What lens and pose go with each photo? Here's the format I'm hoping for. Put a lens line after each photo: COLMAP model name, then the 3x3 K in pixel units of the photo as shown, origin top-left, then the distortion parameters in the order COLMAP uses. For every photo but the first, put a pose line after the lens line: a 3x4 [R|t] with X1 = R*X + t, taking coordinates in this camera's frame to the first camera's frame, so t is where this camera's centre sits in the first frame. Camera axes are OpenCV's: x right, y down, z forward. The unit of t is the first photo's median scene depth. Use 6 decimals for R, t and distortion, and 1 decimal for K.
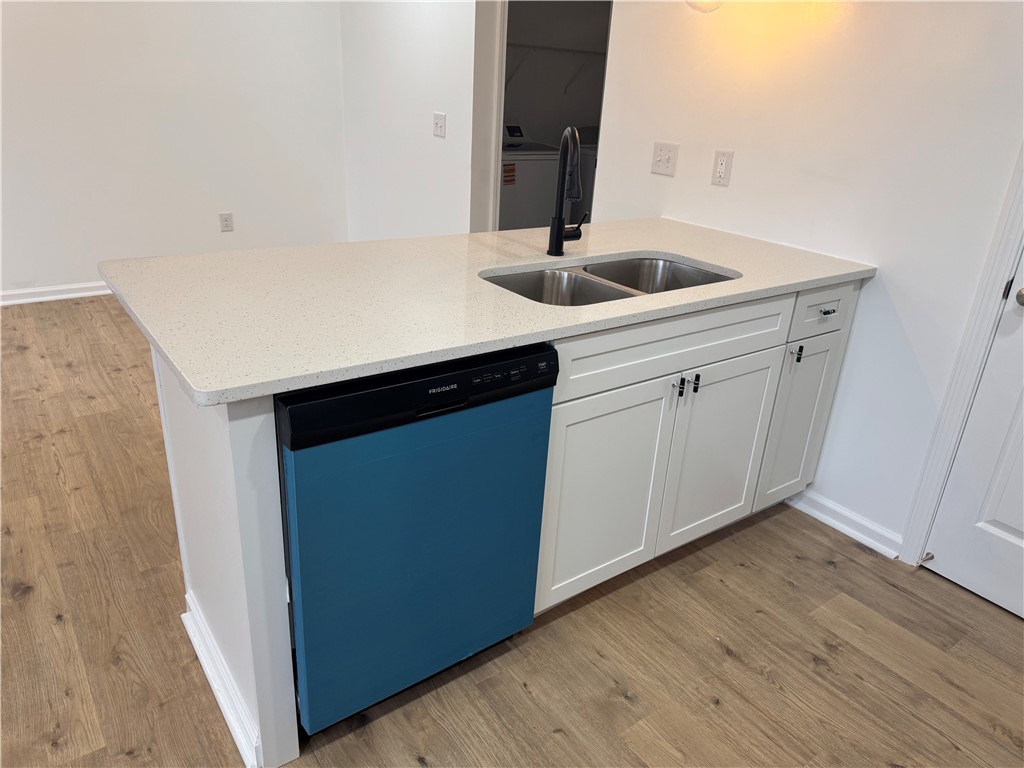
lens RADIAL K [[723.3, 0, 512.0], [0, 723.3, 384.0], [0, 0, 1]] dist [0.052429, -0.056371]
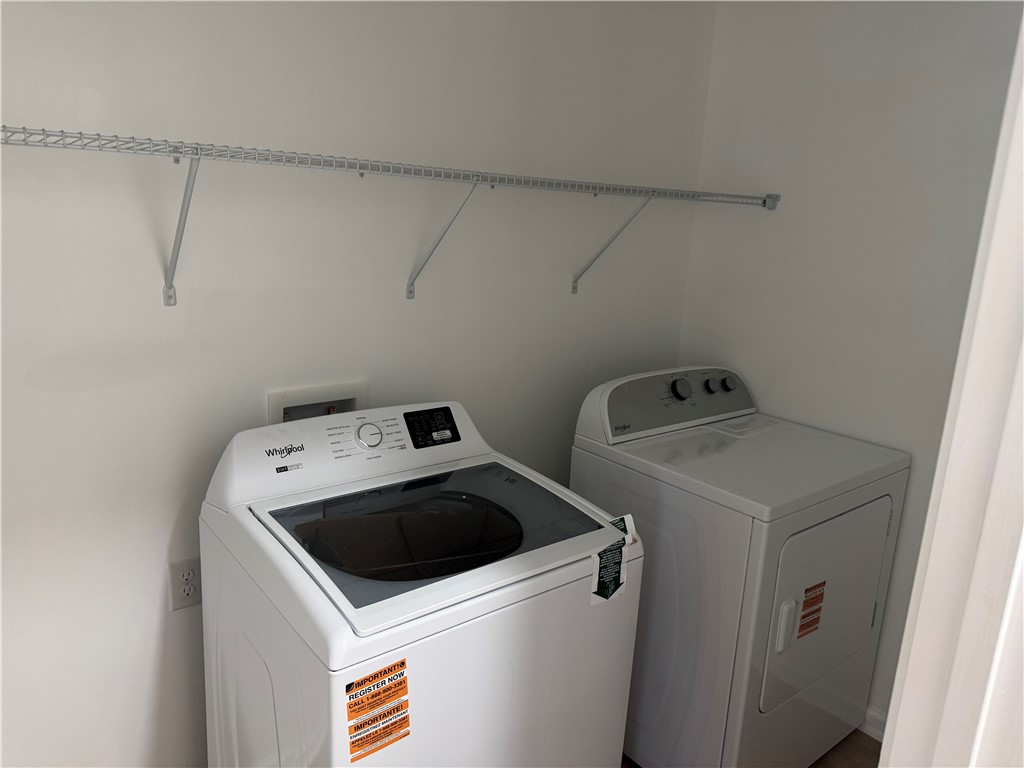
lens RADIAL K [[723.3, 0, 512.0], [0, 723.3, 384.0], [0, 0, 1]] dist [0.052429, -0.056371]
pose [[0.999204, -0.016166, 0.036463, 0.027258], [0.021502, 0.988290, -0.151065, -0.315659], [-0.033594, 0.151729, 0.987851, 0.677950]]
